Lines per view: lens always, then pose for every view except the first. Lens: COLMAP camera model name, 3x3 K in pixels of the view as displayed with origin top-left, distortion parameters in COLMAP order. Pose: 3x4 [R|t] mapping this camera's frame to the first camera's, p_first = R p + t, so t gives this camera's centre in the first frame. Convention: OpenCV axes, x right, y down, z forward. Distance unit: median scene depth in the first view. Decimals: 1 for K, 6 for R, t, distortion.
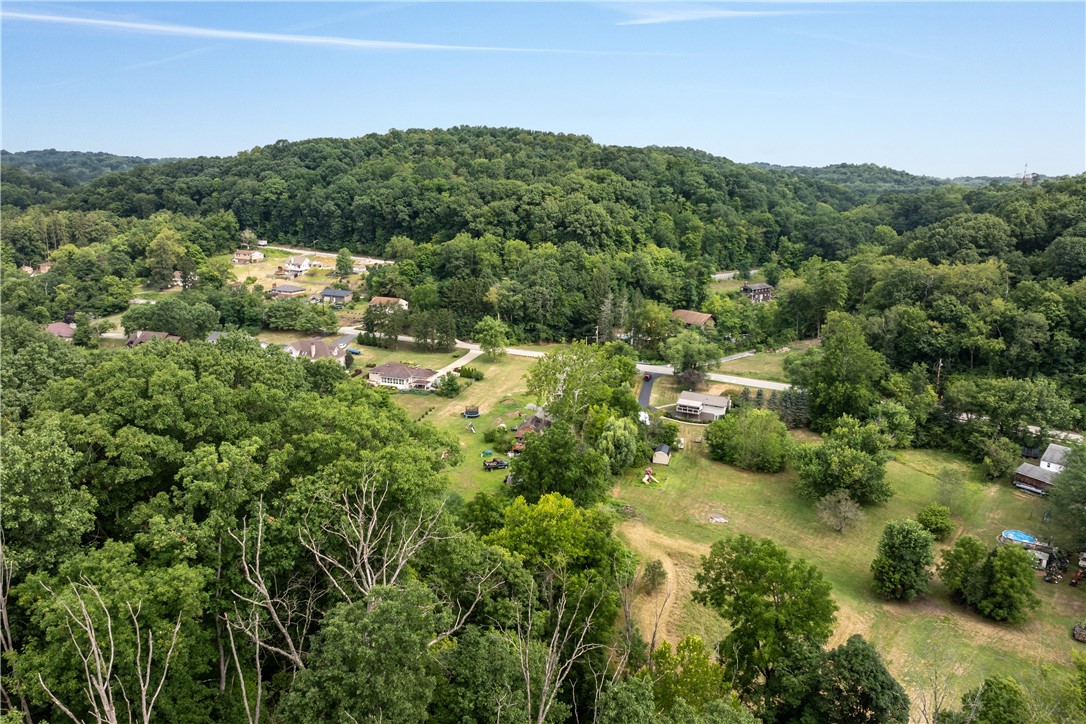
lens RADIAL K [[819.2, 0, 546.9], [0, 819.2, 364.2], [0, 0, 1]] dist [-0.030935, 0.000026]
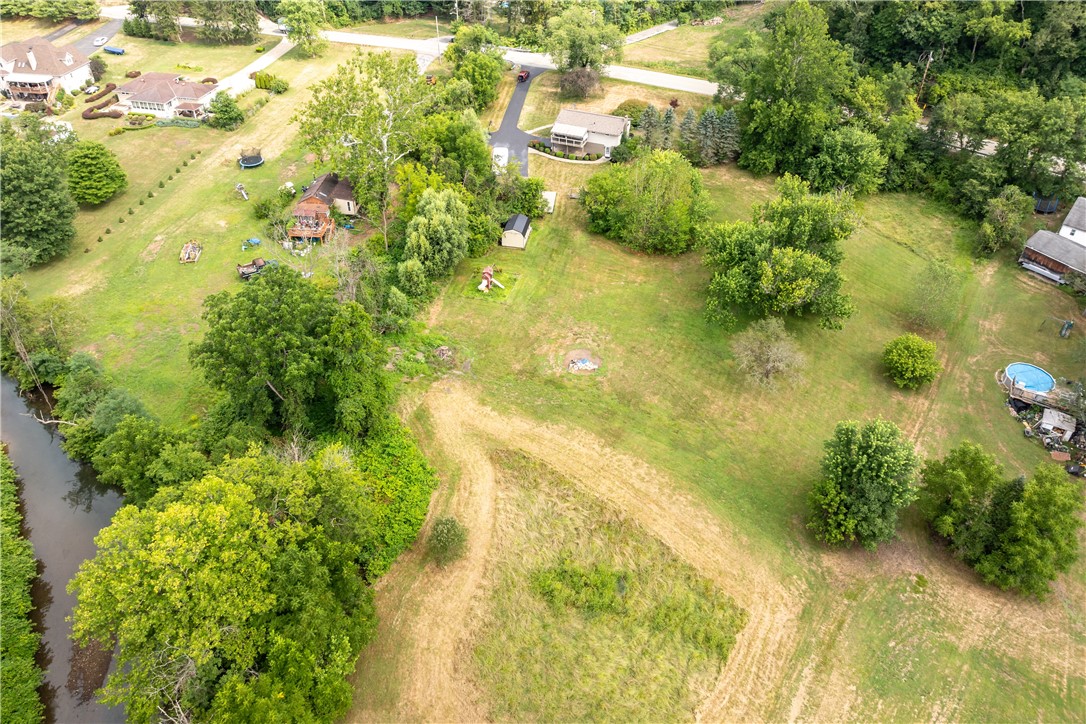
lens RADIAL K [[819.2, 0, 538.1], [0, 819.2, 354.4], [0, 0, 1]] dist [-0.030935, 0.000026]
pose [[0.996950, -0.057282, 0.053011, 0.109246], [0.031141, 0.914752, 0.402814, -0.062983], [-0.071566, -0.399934, 0.913746, 0.320140]]
